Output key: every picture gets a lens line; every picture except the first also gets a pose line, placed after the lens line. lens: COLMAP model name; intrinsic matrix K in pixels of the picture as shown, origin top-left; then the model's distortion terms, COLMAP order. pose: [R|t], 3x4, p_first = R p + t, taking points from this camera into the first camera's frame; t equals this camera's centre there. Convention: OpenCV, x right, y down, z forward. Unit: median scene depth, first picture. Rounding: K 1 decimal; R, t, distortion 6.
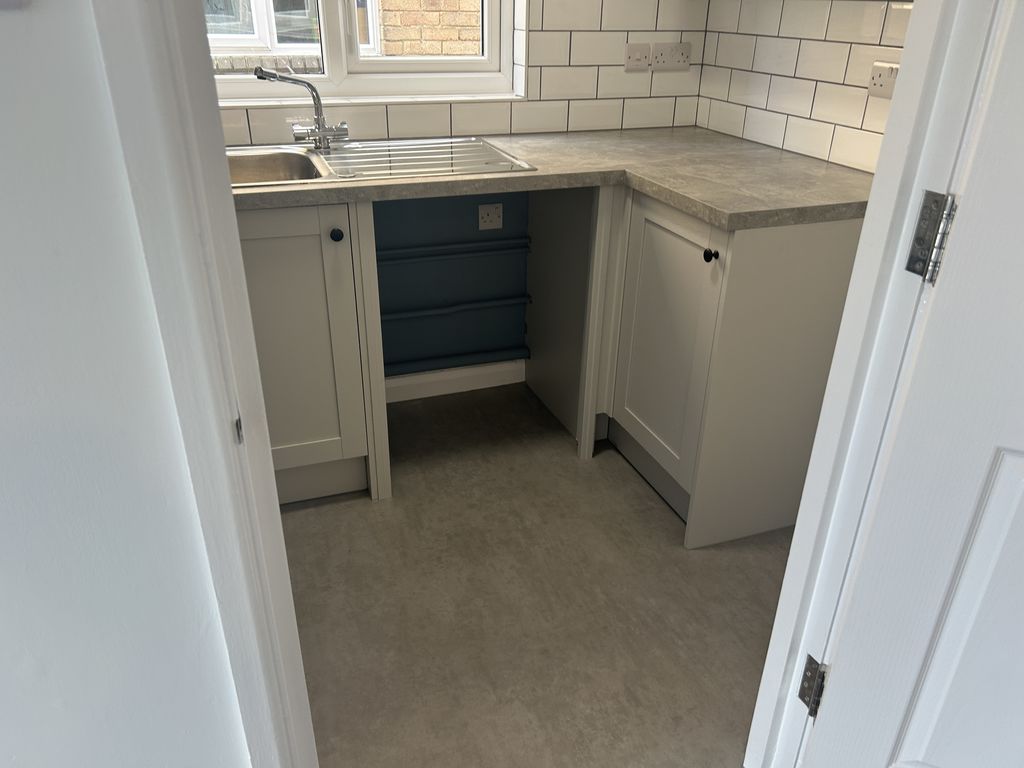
lens RADIAL K [[773.2, 0, 516.1], [0, 773.2, 387.6], [0, 0, 1]] dist [0.082524, -0.129289]
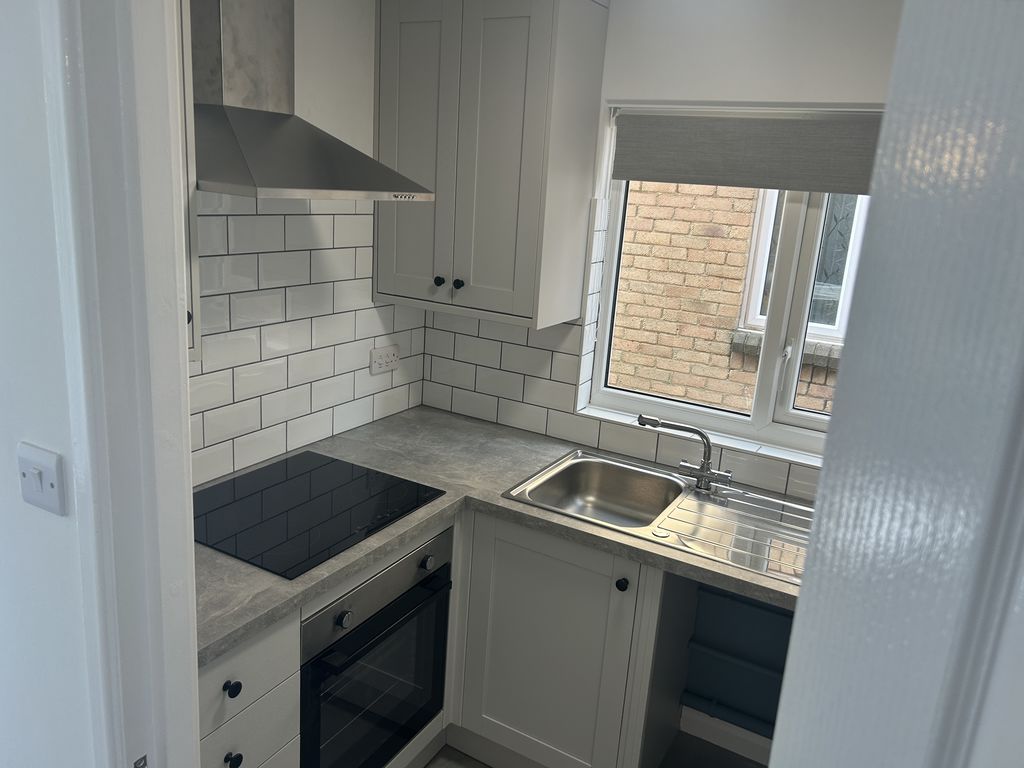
lens RADIAL K [[775.3, 0, 513.2], [0, 775.3, 370.8], [0, 0, 1]] dist [0.078496, -0.137697]
pose [[0.633625, 0.216411, -0.742755, 0.334020], [-0.398600, 0.914160, -0.073683, -0.275529], [0.663052, 0.342749, 0.665496, 0.089756]]
